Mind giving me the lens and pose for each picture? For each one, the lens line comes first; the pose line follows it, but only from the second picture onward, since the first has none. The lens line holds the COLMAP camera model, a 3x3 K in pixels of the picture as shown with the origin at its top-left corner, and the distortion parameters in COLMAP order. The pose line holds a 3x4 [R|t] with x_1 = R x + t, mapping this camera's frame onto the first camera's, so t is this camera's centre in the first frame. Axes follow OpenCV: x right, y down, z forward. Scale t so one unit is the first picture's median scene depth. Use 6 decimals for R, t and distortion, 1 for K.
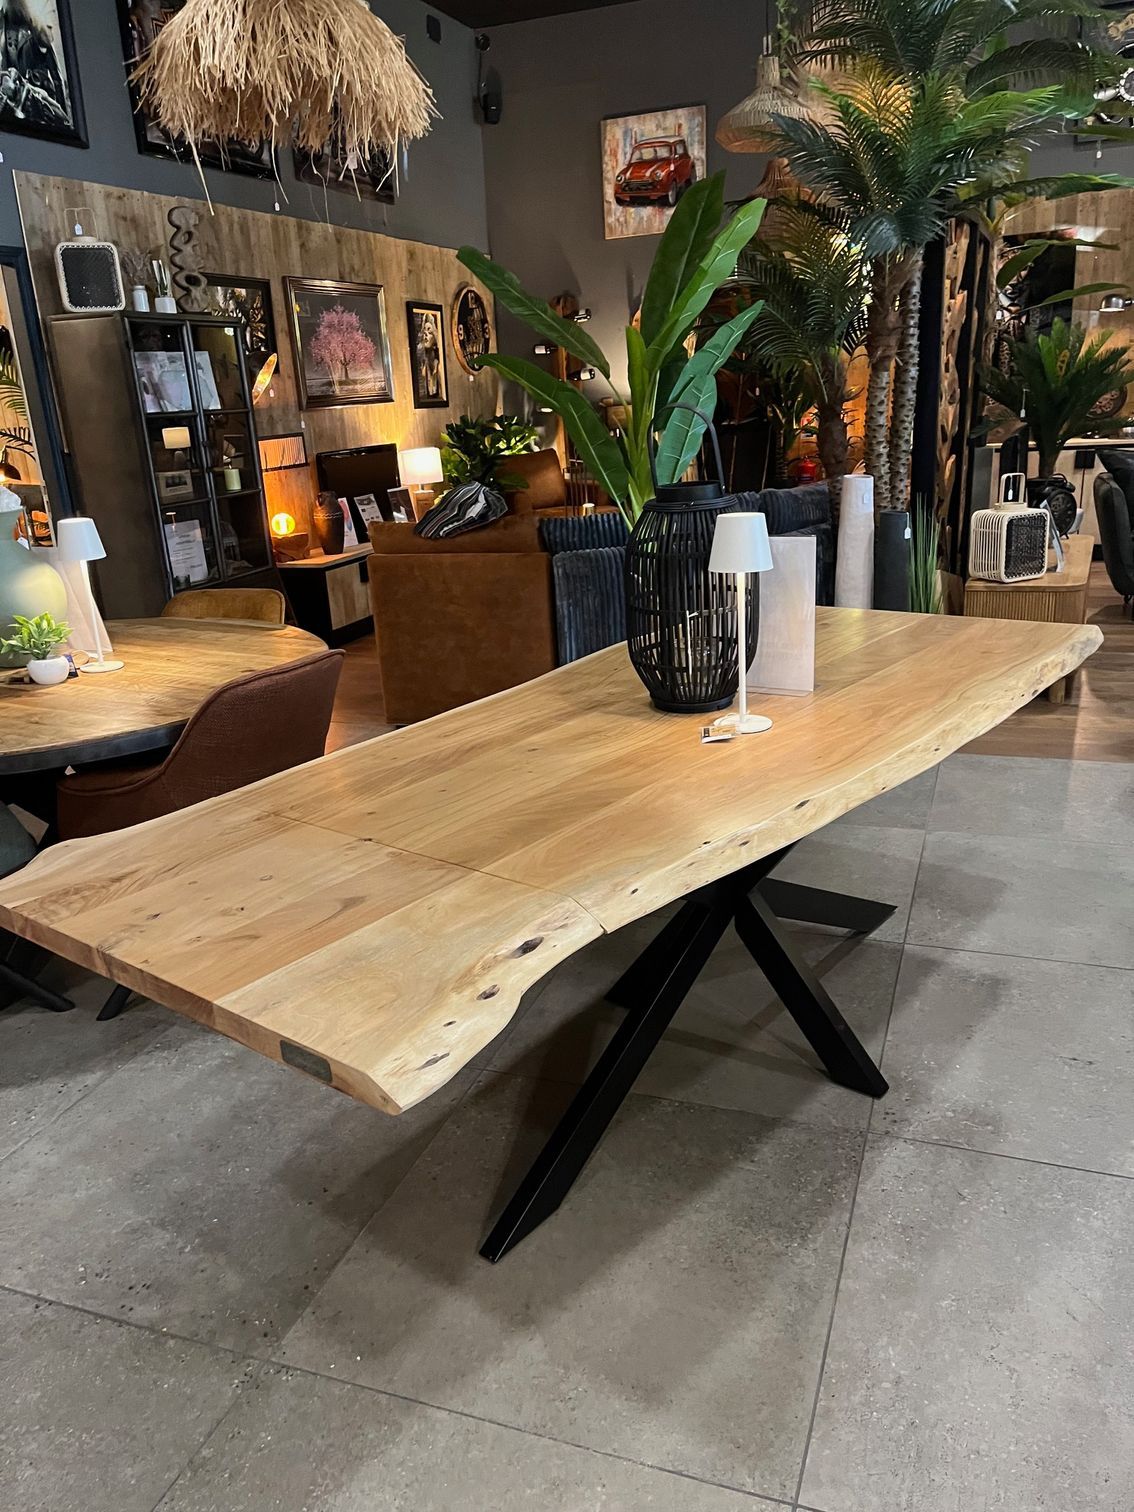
lens RADIAL K [[1162.7, 0, 567.0], [0, 1162.7, 756.0], [0, 0, 1]] dist [0.067844, -0.084865]
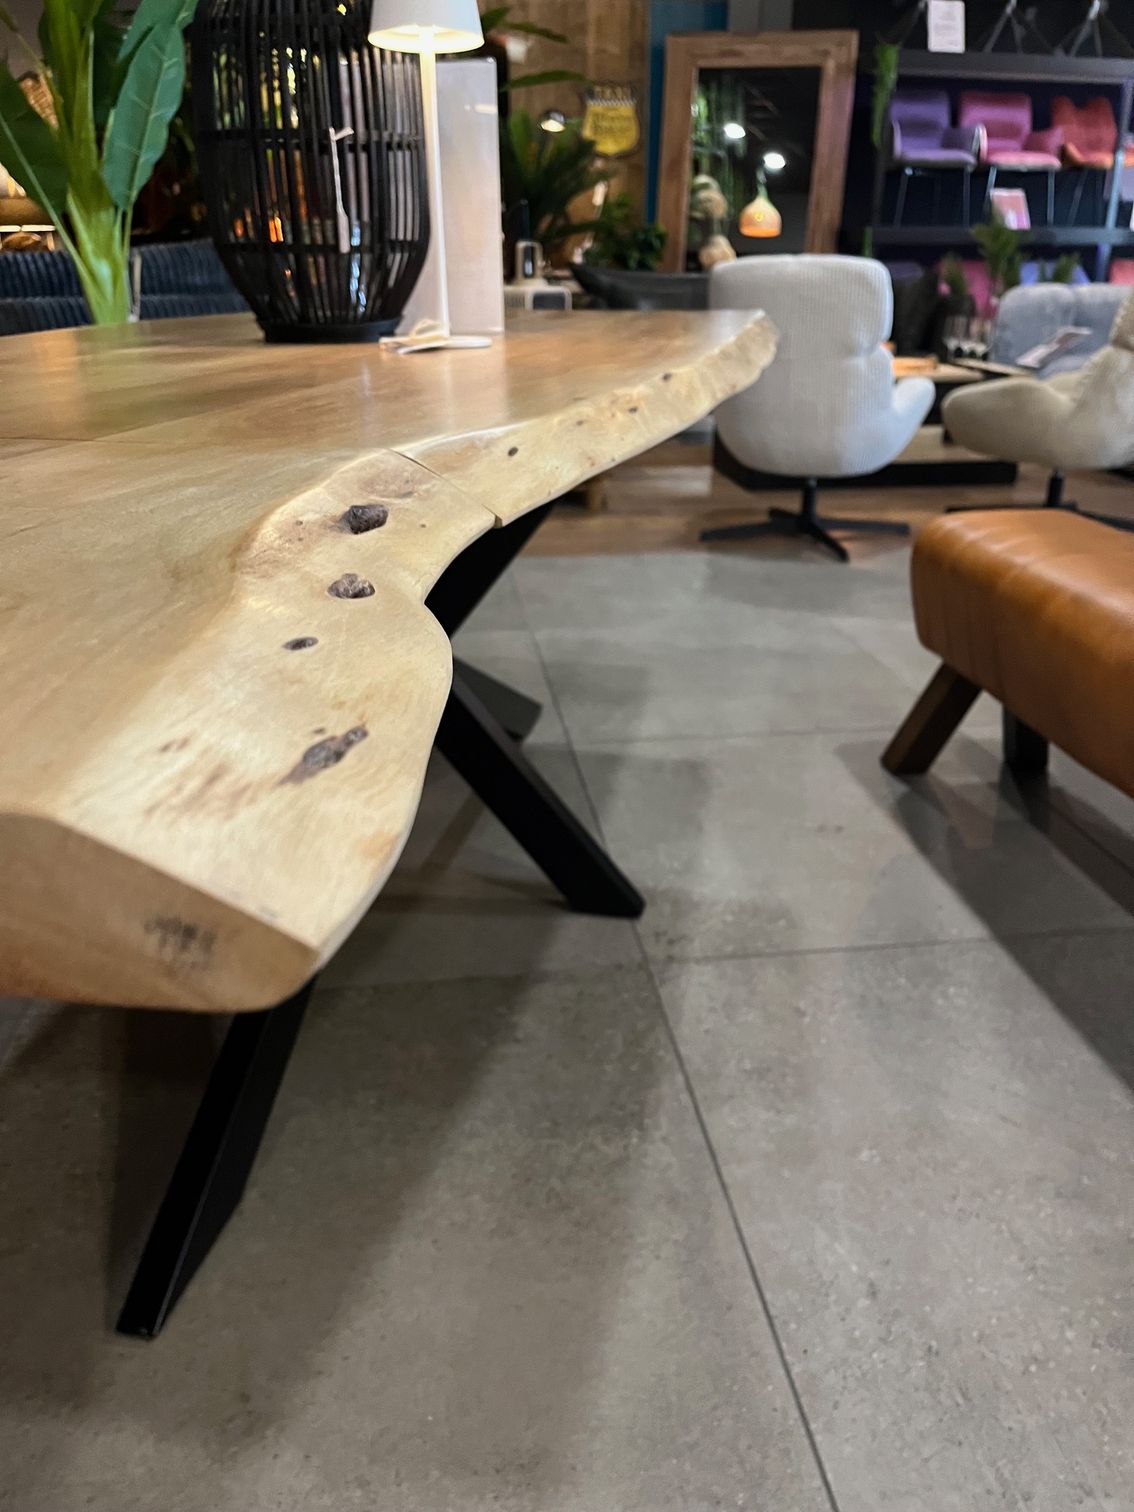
lens RADIAL K [[1162.7, 0, 567.0], [0, 1162.7, 756.0], [0, 0, 1]] dist [0.067844, -0.084865]
pose [[0.878110, -0.130367, 0.460356, -0.099461], [0.101150, 0.990998, 0.087698, 0.134282], [-0.467645, -0.030444, 0.883392, 0.417298]]
